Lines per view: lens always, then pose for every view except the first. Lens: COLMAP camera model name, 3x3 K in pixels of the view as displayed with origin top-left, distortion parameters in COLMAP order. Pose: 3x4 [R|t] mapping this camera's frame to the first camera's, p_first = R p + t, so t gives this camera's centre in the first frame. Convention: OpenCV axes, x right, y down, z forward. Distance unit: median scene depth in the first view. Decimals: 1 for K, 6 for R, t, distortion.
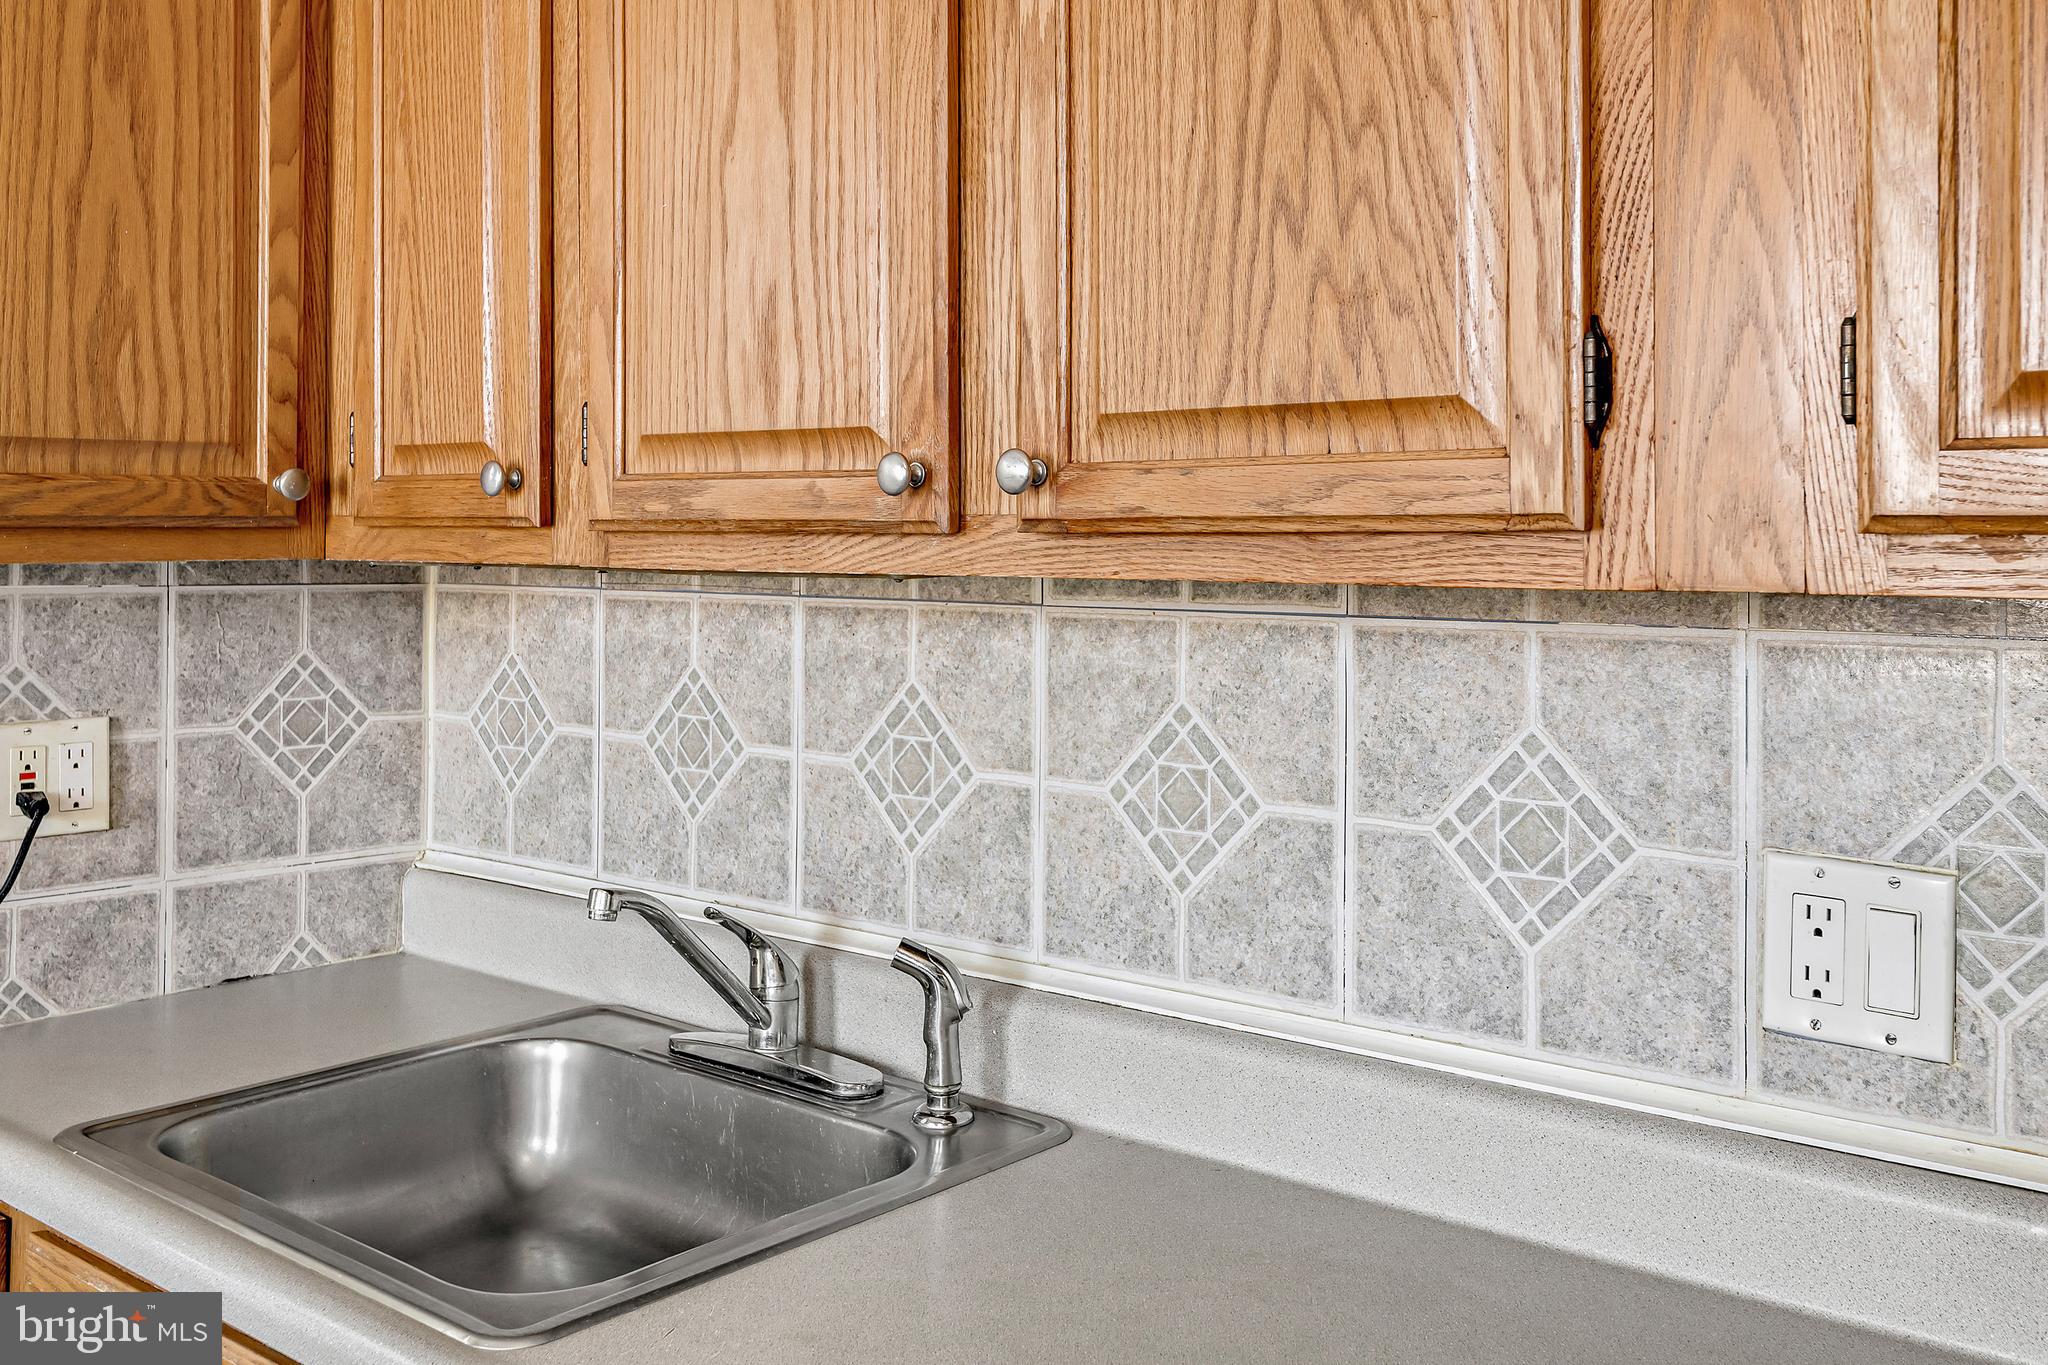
lens RADIAL K [[2031.5, 0, 1038.9], [0, 2031.5, 509.5], [0, 0, 1]] dist [0.023642, 0.000000]
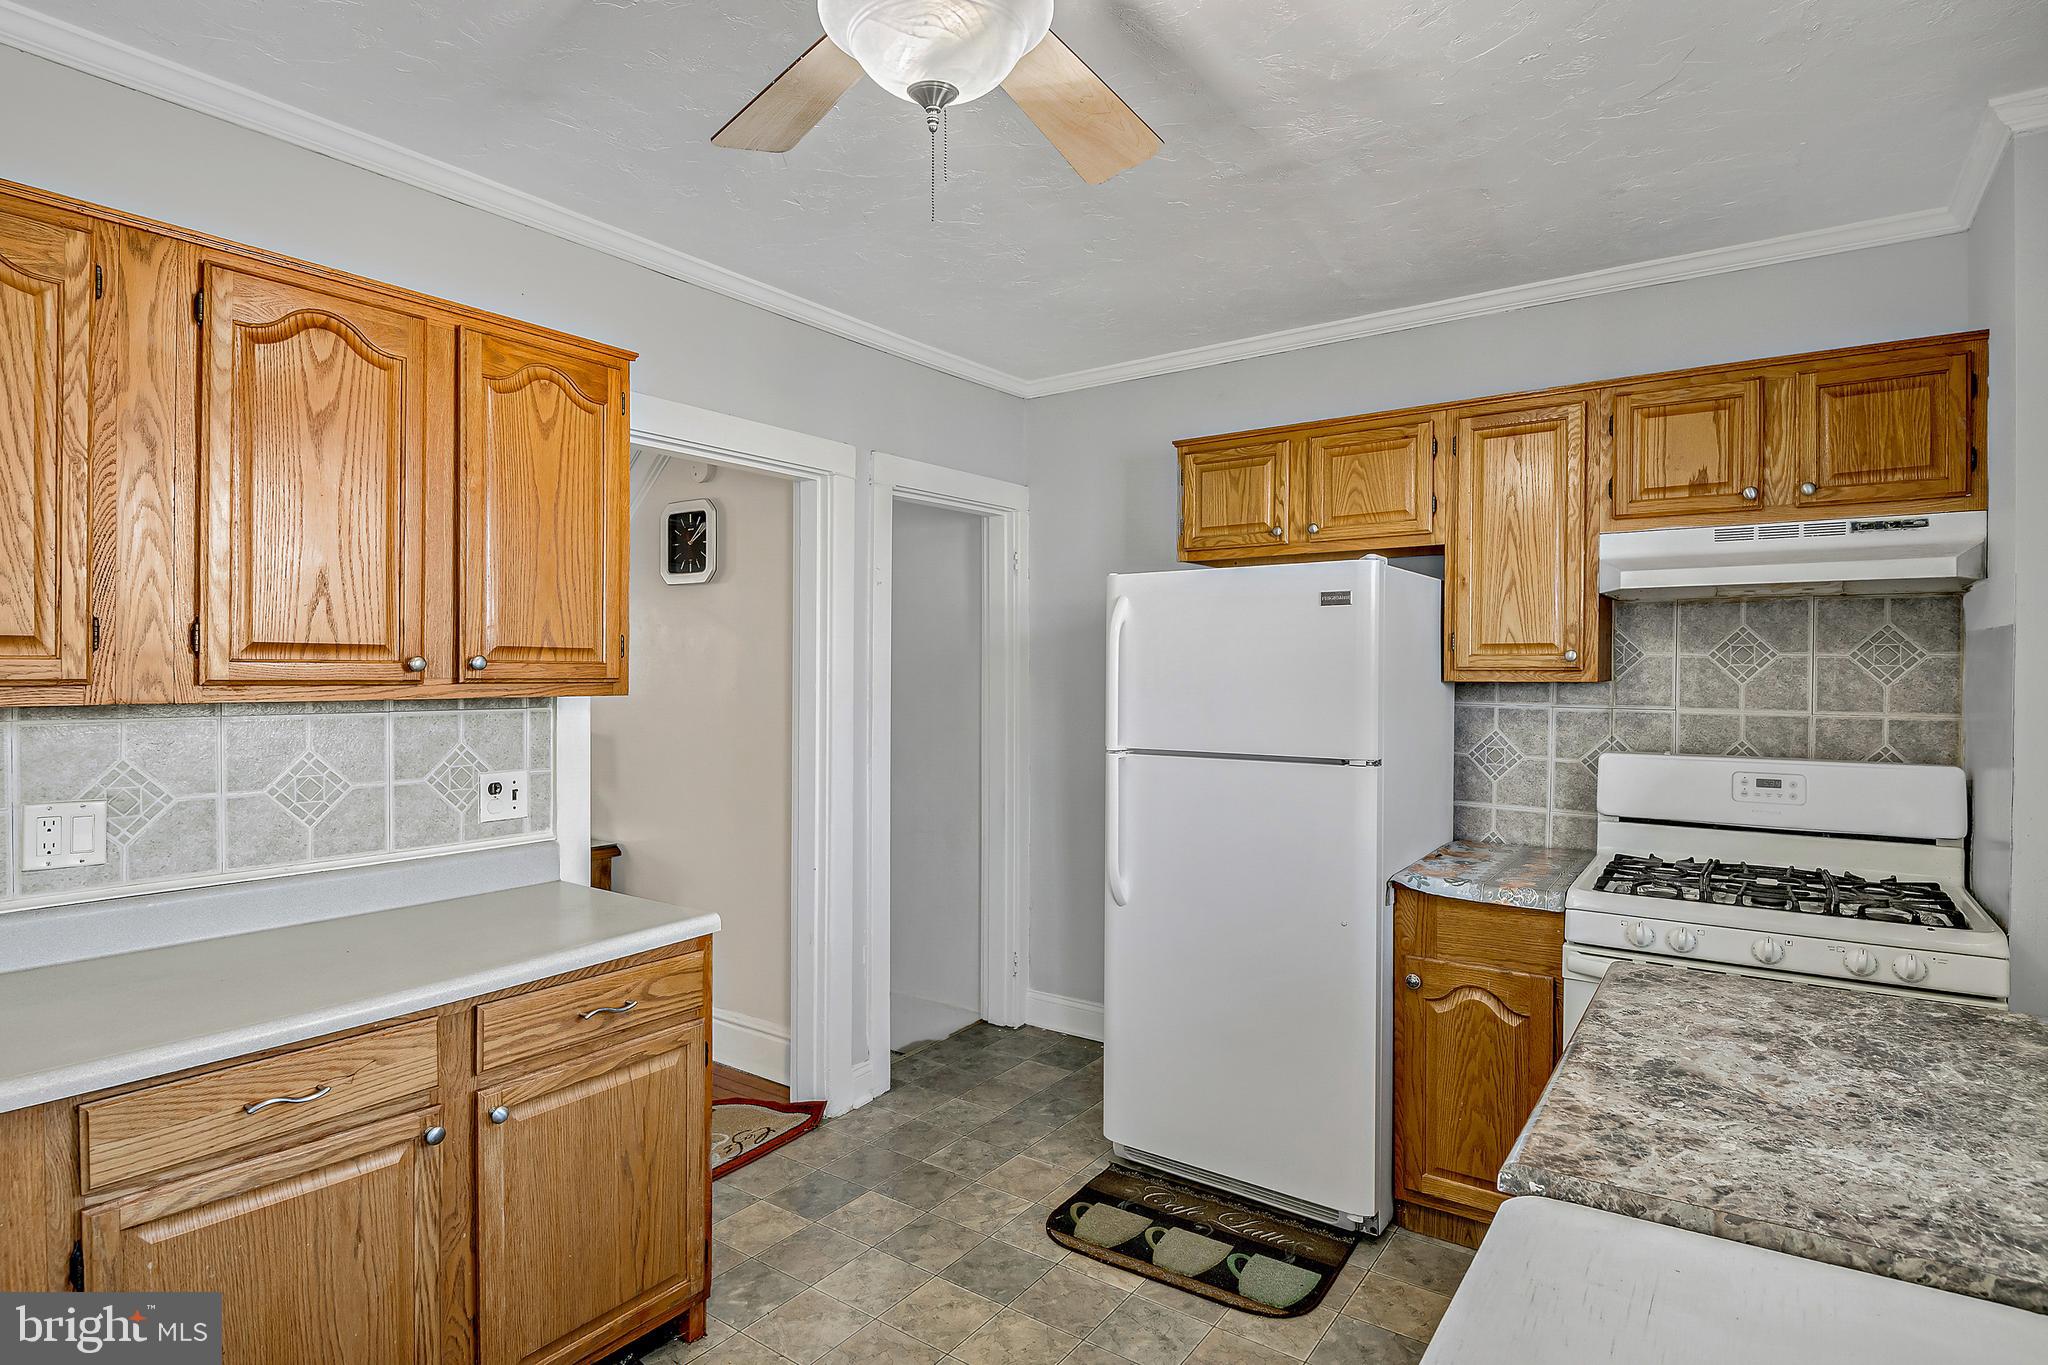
lens RADIAL K [[1051.5, 0, 974.3], [0, 1051.5, 682.7], [0, 0, 1]] dist [-0.002700, -0.003969]
pose [[-0.067164, -0.010120, 0.997691, -0.822752], [-0.012586, 0.999878, 0.009295, -0.014466], [-0.997663, -0.011933, -0.067283, -0.105931]]
